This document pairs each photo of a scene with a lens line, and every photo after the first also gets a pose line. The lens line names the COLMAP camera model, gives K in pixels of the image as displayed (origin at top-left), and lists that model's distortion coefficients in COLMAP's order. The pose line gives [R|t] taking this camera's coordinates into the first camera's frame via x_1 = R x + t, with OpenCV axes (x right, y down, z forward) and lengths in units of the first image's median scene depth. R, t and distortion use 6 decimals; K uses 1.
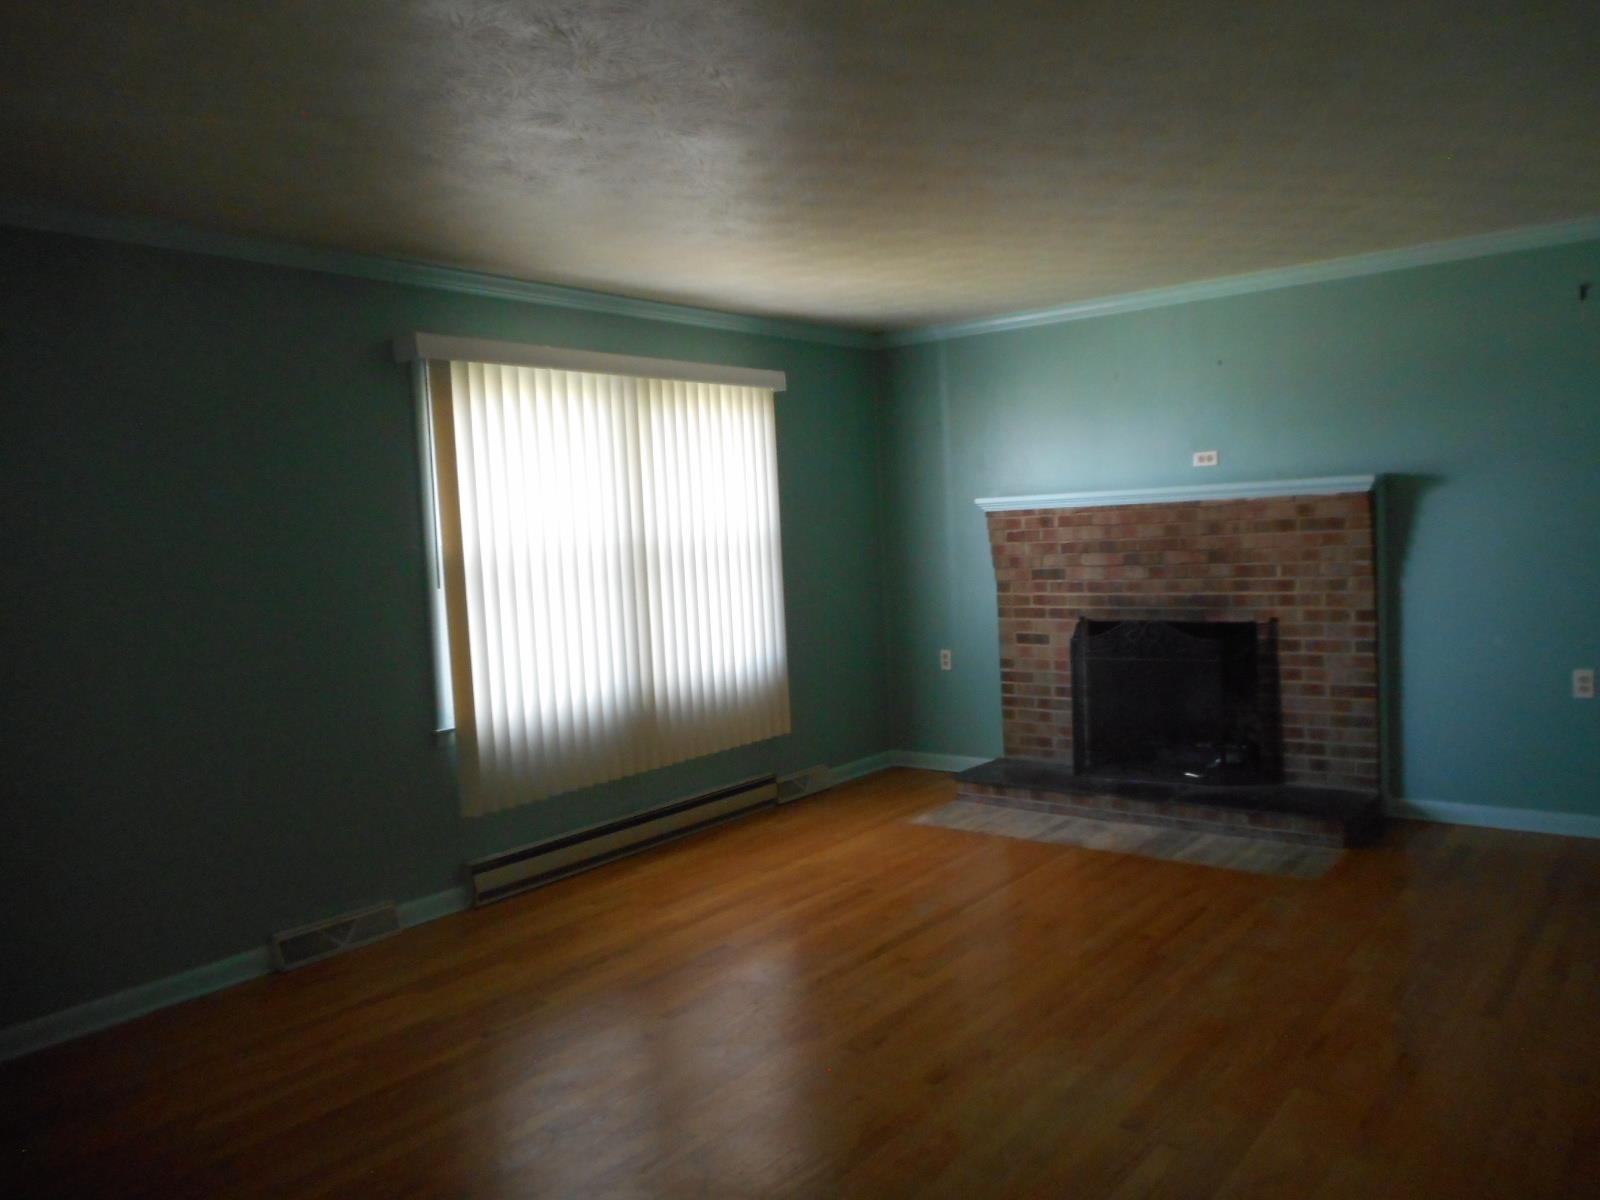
lens RADIAL K [[1195.0, 0, 803.4], [0, 1195.0, 599.3], [0, 0, 1]] dist [0.026781, 0.011116]
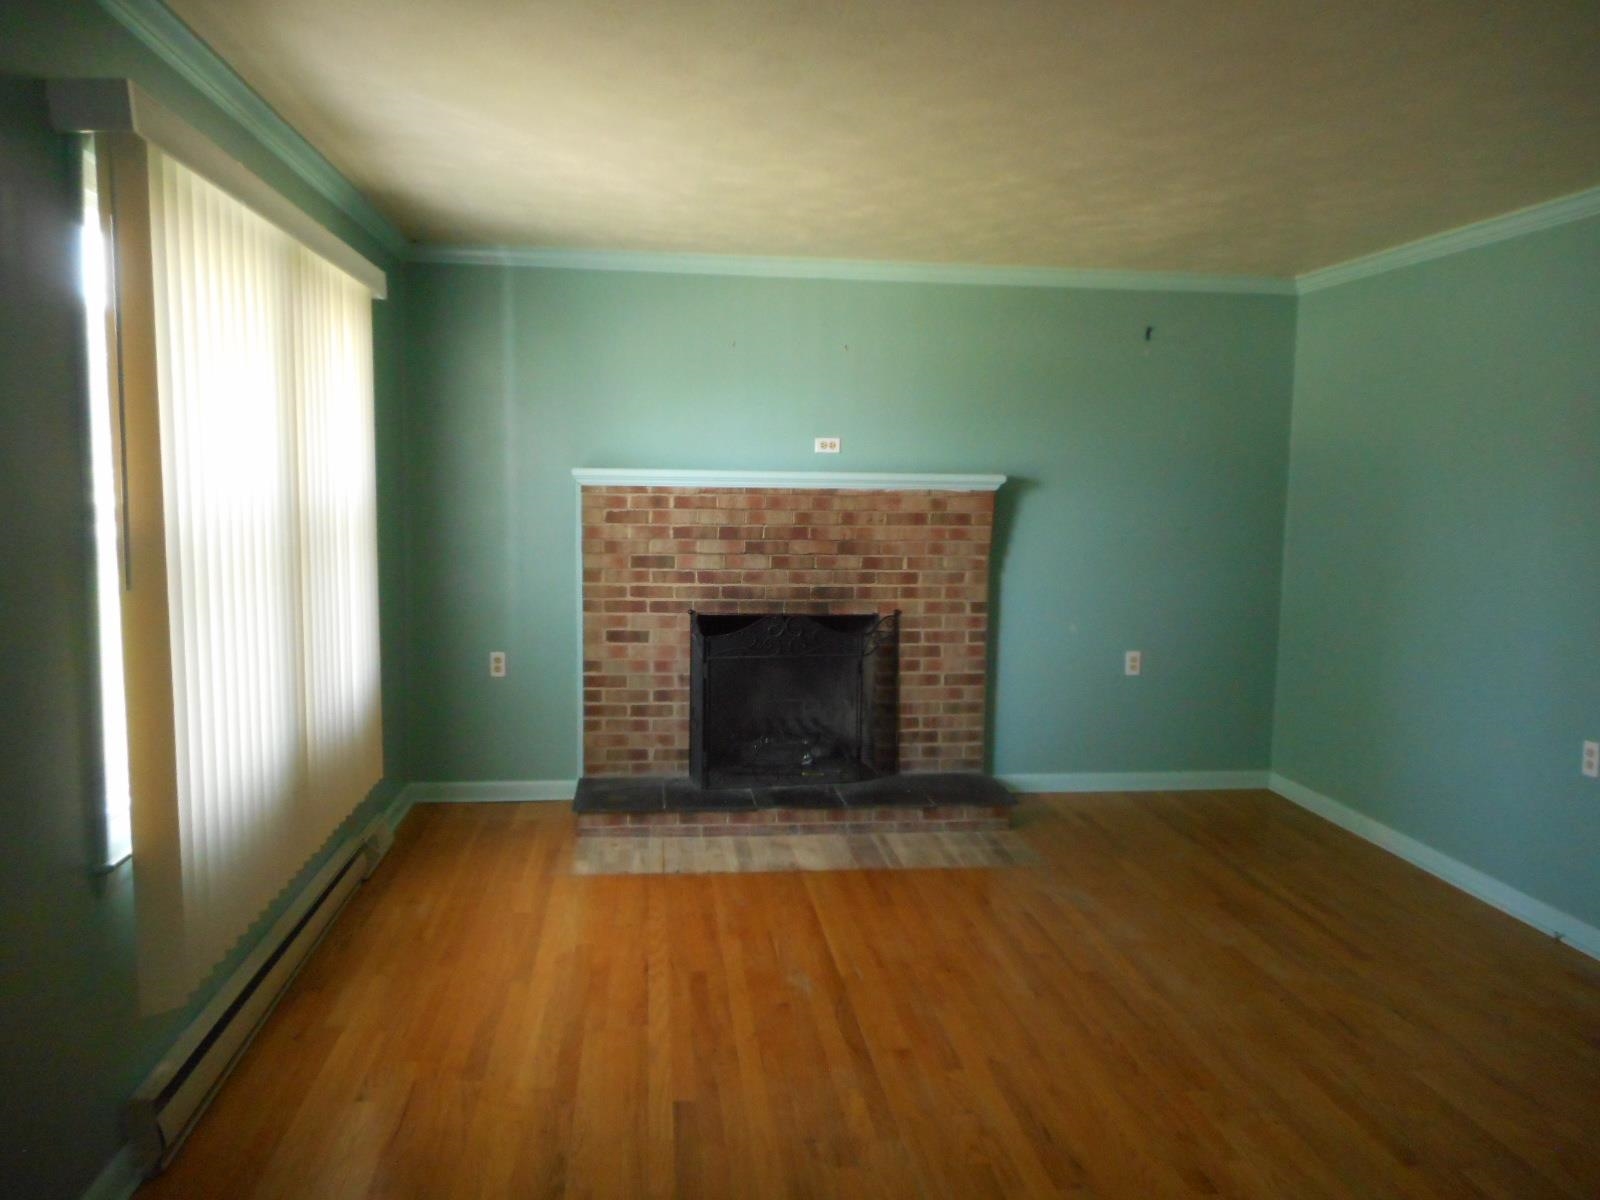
lens RADIAL K [[1195.0, 0, 798.1], [0, 1195.0, 606.3], [0, 0, 1]] dist [0.026781, 0.011116]
pose [[0.714737, -0.012943, 0.699274, -0.365159], [-0.005381, 0.999697, 0.024003, -0.011206], [-0.699373, -0.020919, 0.714451, 0.339545]]
